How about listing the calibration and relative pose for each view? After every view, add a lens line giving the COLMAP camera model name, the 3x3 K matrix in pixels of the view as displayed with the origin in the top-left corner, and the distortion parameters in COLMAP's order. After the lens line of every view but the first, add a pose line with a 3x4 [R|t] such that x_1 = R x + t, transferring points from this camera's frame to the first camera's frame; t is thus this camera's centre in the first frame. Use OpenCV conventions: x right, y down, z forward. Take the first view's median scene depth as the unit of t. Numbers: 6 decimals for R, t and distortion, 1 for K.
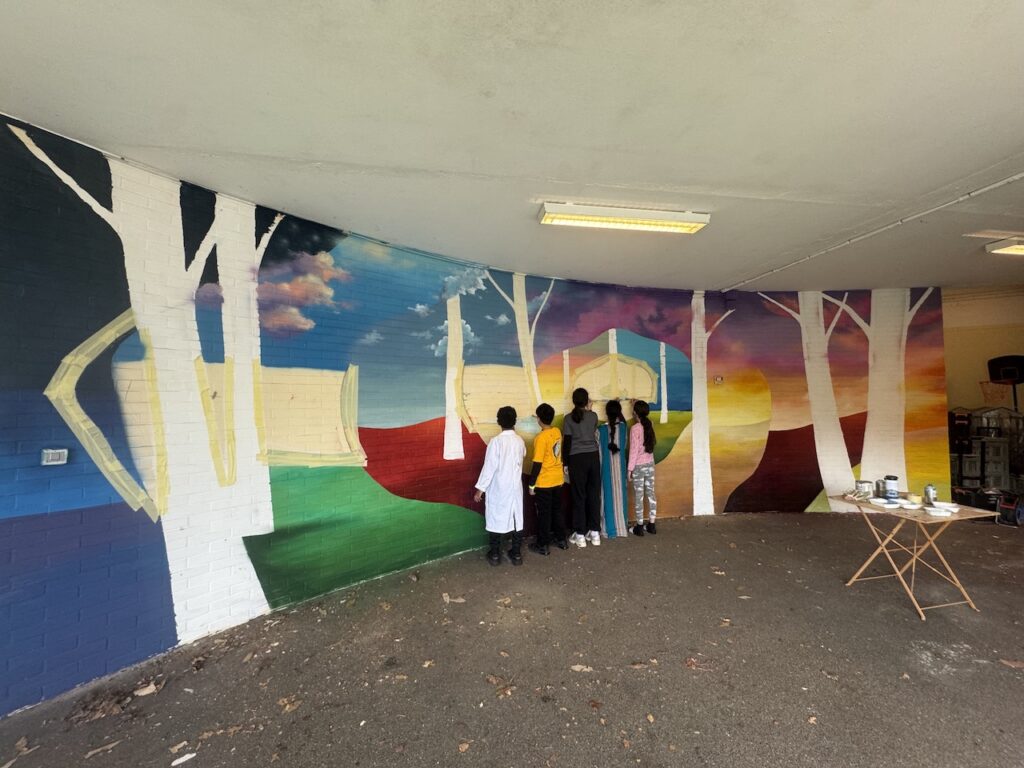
lens RADIAL K [[407.0, 0, 512.1], [0, 407.0, 382.3], [0, 0, 1]] dist [-0.006115, 0.000987]
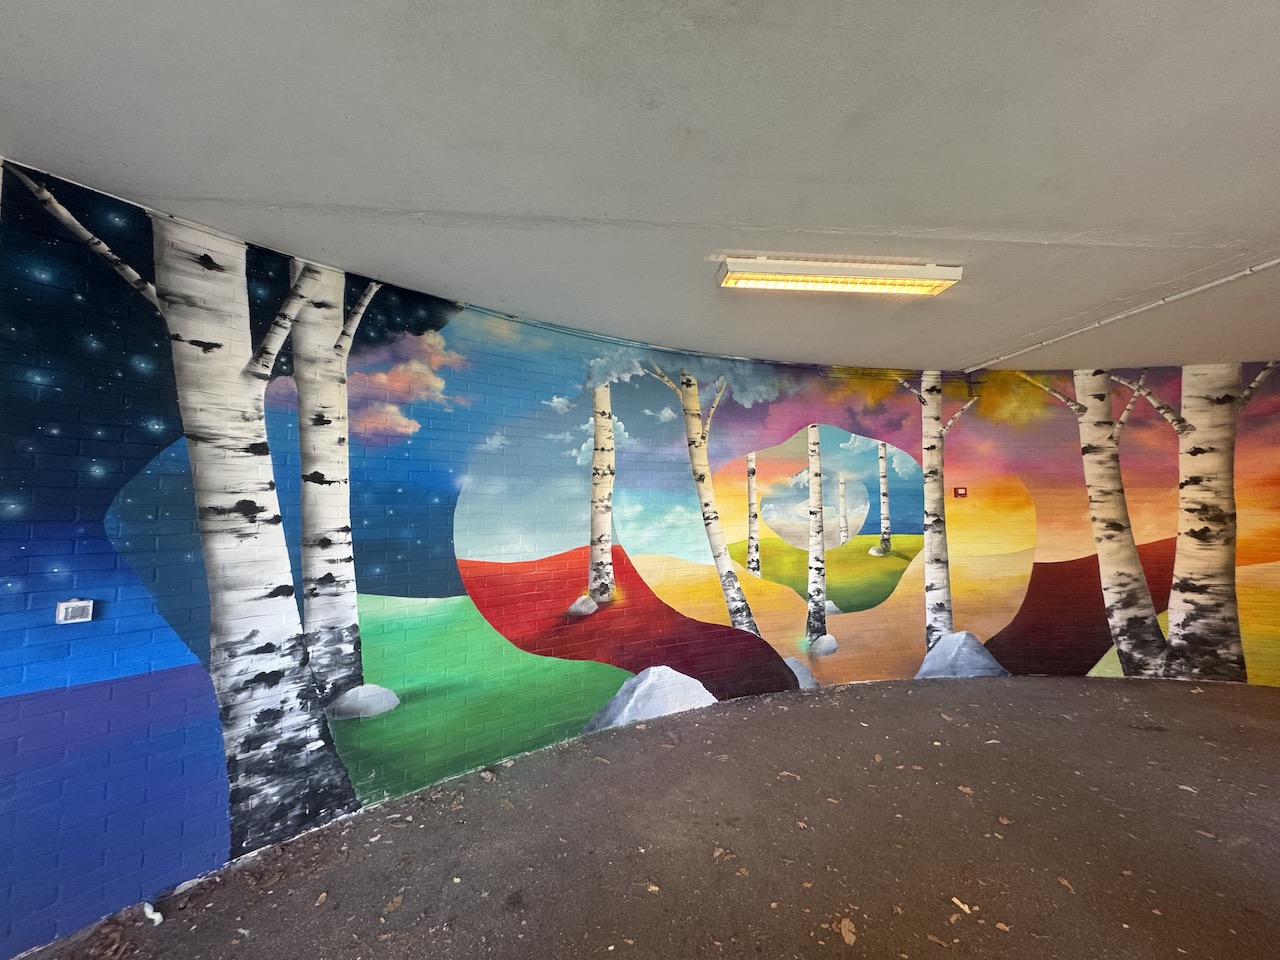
lens RADIAL K [[508.7, 0, 640.4], [0, 508.7, 477.6], [0, 0, 1]] dist [-0.006115, 0.000987]
pose [[0.997839, -0.001167, -0.065692, -0.011410], [0.000378, 0.999928, -0.012028, -0.031675], [0.065701, 0.011977, 0.997767, 0.072772]]
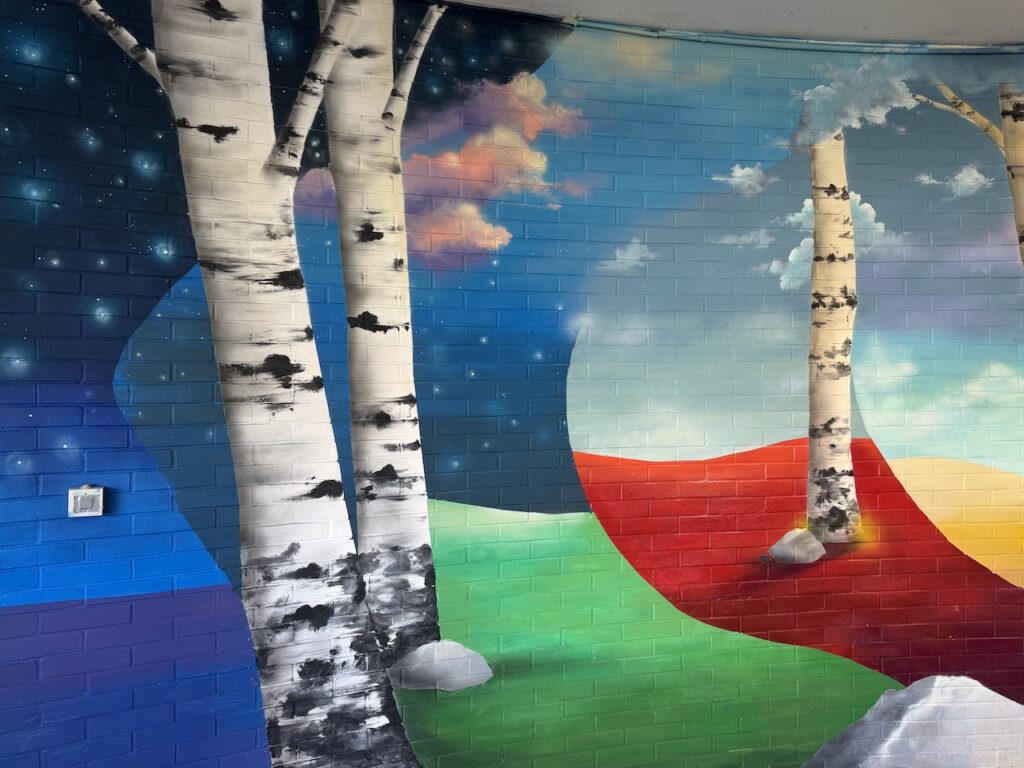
lens RADIAL K [[704.9, 0, 508.1], [0, 704.9, 382.0], [0, 0, 1]] dist [0.052471, -0.064764]
pose [[0.862436, -0.006504, -0.506124, -0.069227], [0.025451, 0.999210, 0.030527, 0.000106], [0.505526, -0.039209, 0.861920, 0.257998]]
